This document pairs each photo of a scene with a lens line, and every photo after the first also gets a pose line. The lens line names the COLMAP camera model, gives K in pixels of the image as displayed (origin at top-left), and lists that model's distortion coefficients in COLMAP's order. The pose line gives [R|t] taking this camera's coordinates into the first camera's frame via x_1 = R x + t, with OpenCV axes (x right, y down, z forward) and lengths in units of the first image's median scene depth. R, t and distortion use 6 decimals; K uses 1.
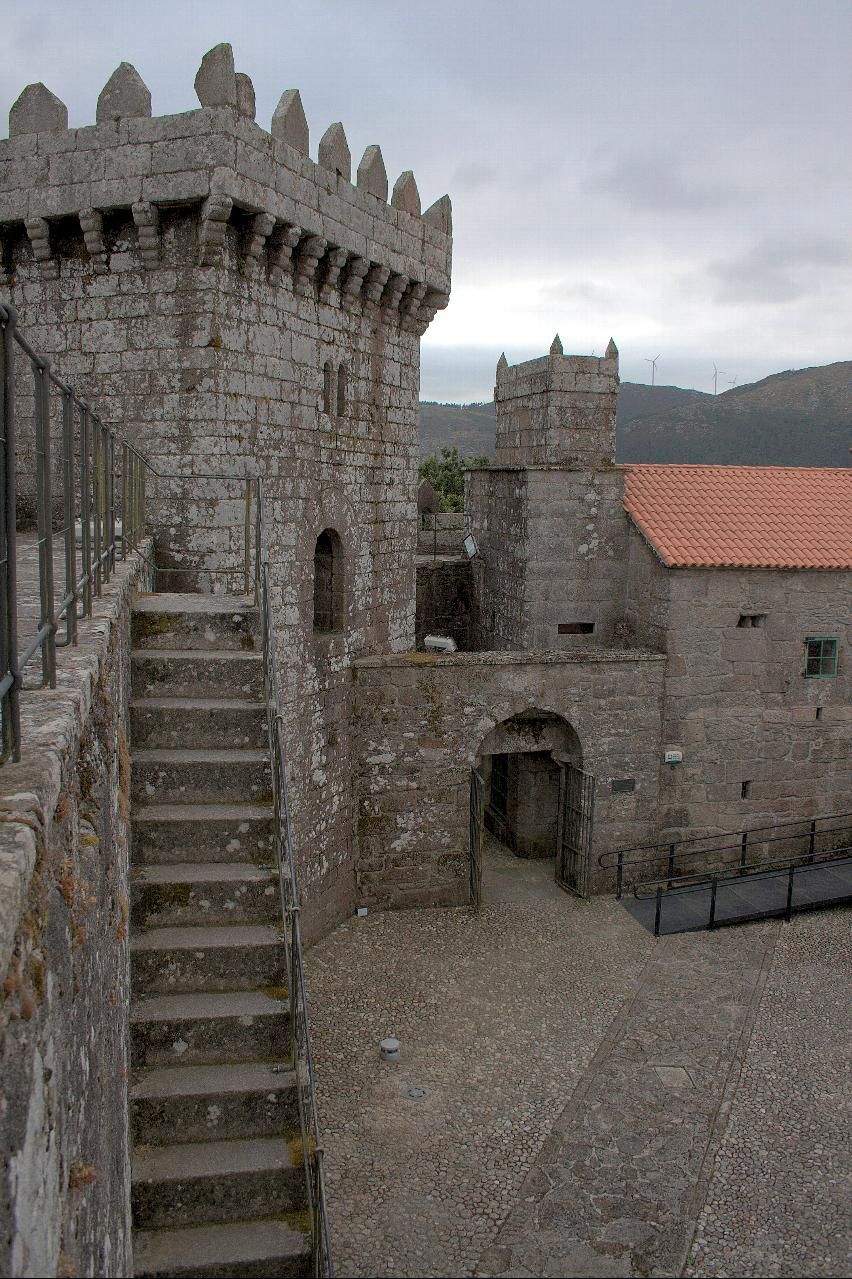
lens RADIAL K [[1057.3, 0, 426.0], [0, 1057.3, 639.5], [0, 0, 1]] dist [-0.120869, 0.009973]
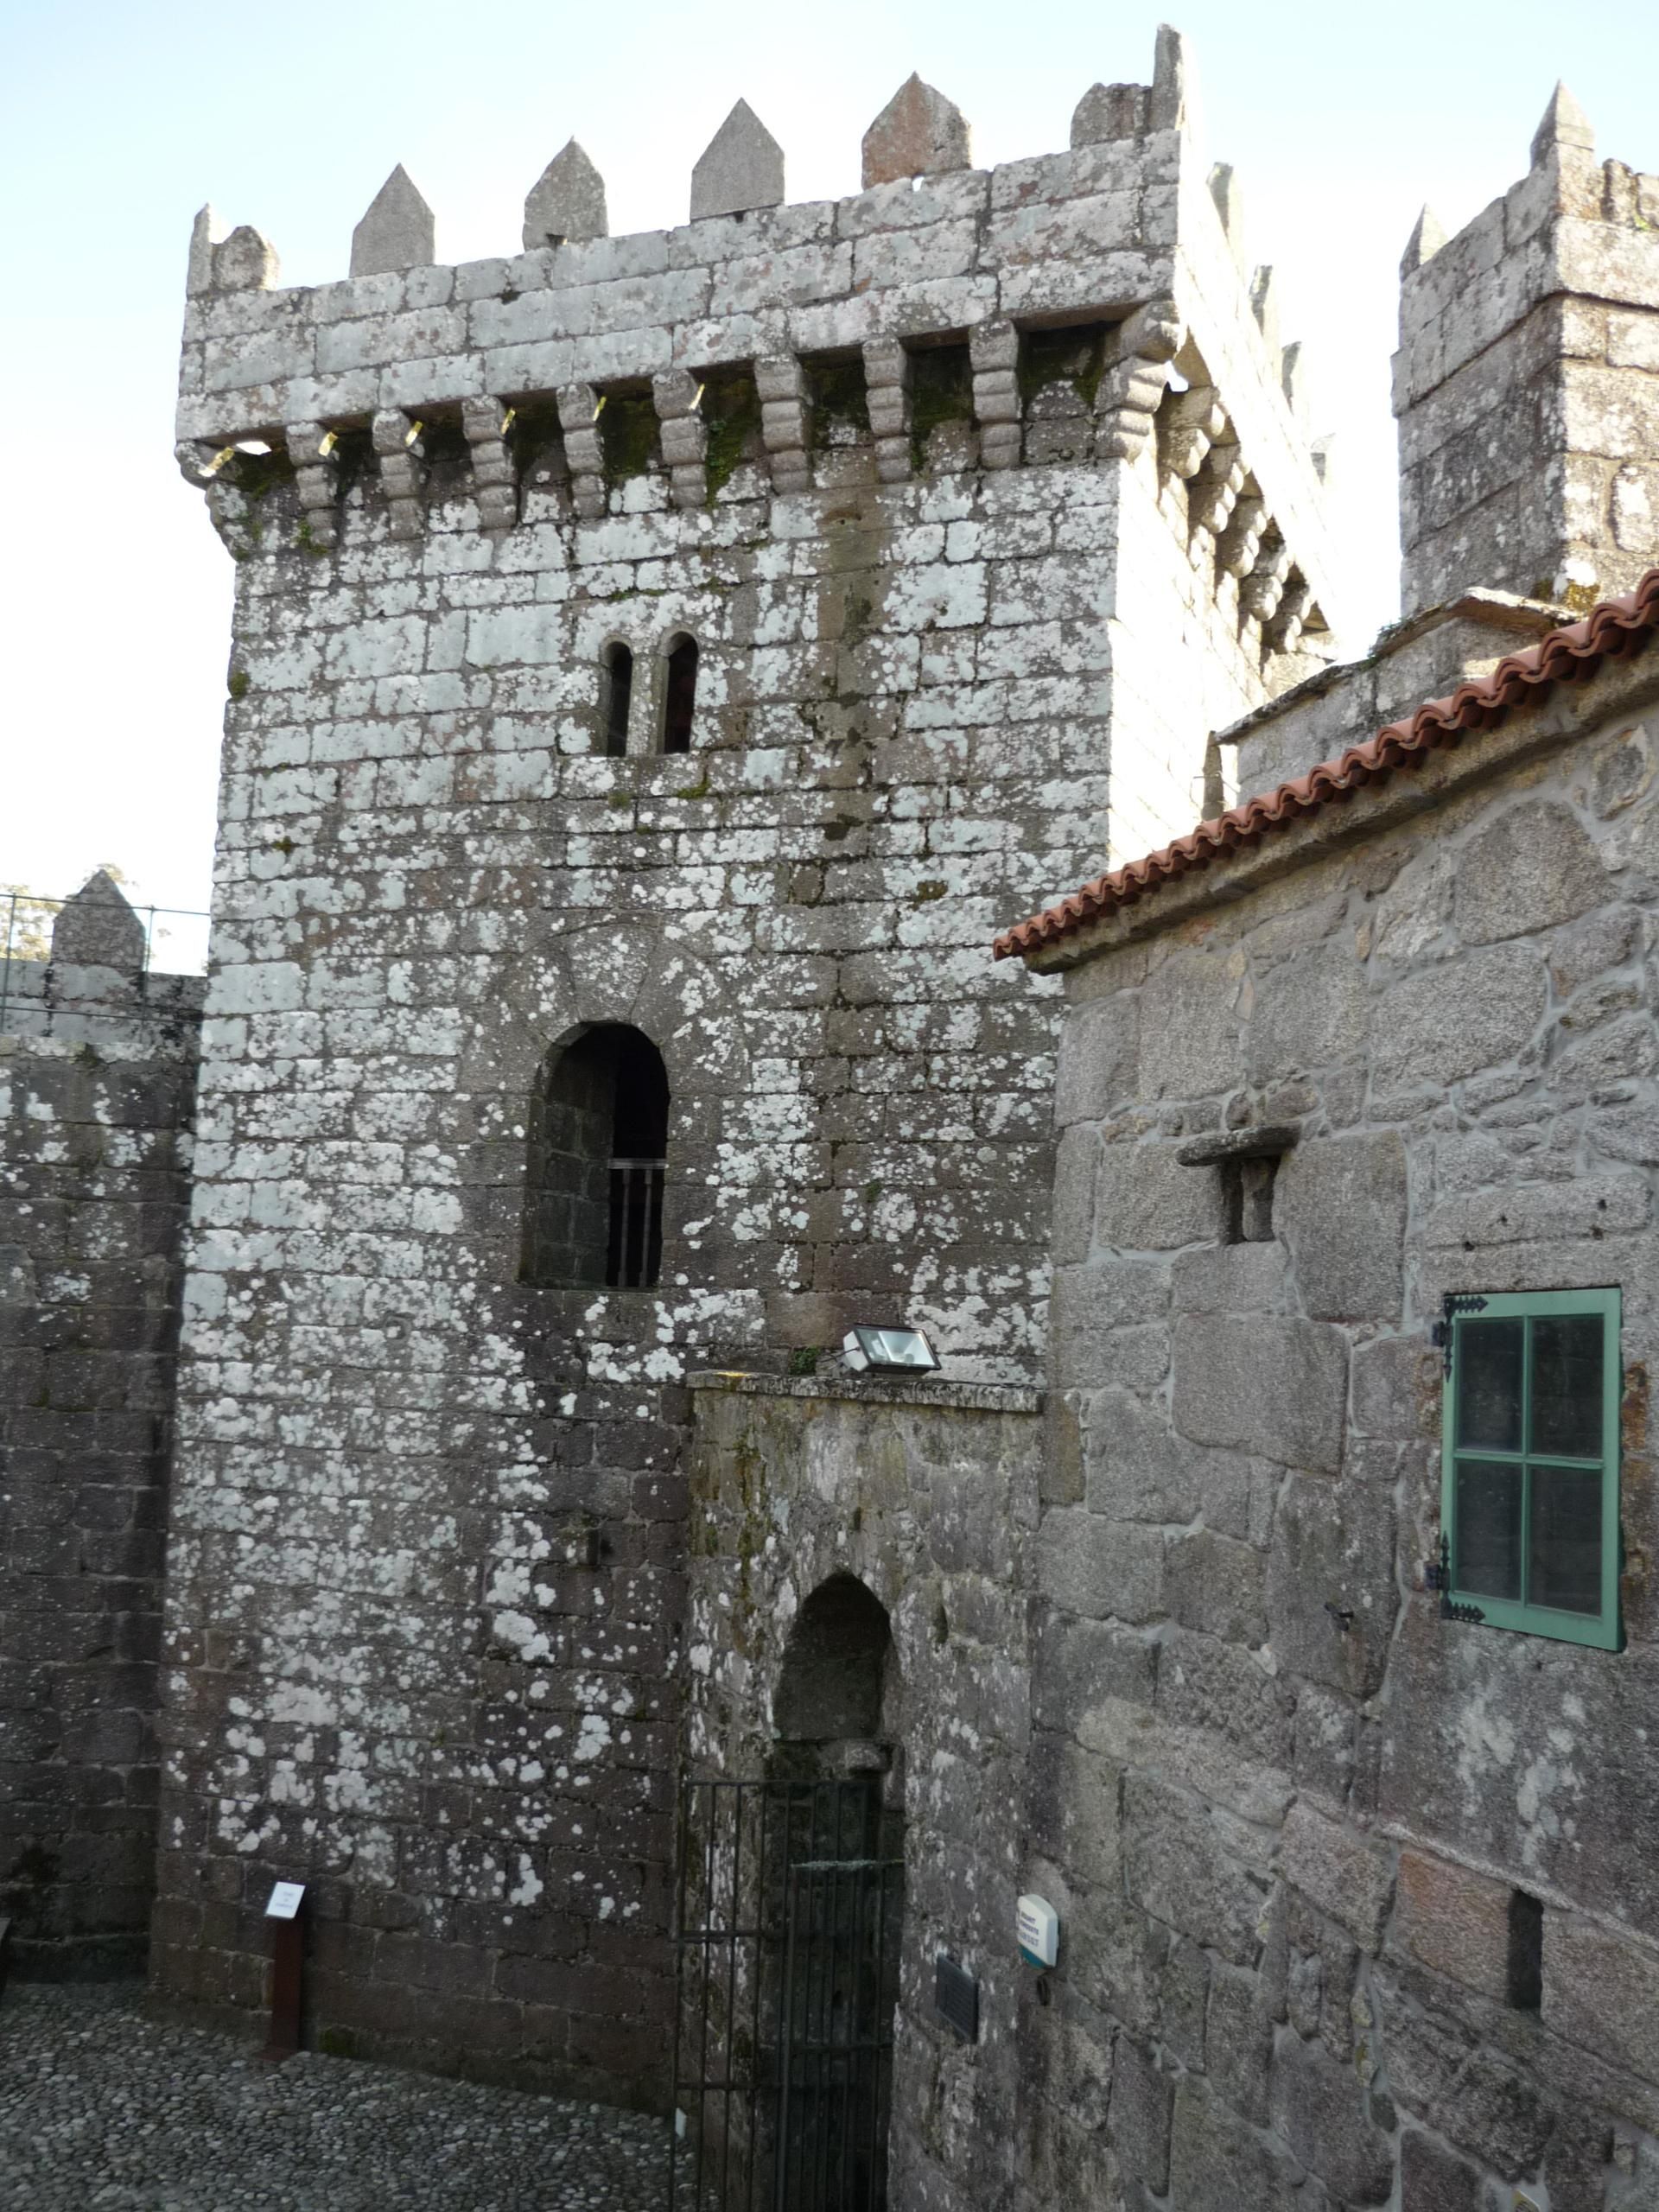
lens RADIAL K [[2235.0, 0, 830.3], [0, 2235.0, 1153.2], [0, 0, 1]] dist [-0.071121, 0.019153]
pose [[0.022563, -0.121132, -0.992380, 0.797268], [-0.187566, 0.974493, -0.123214, 0.037076], [0.981993, 0.188917, -0.000732, 1.138907]]
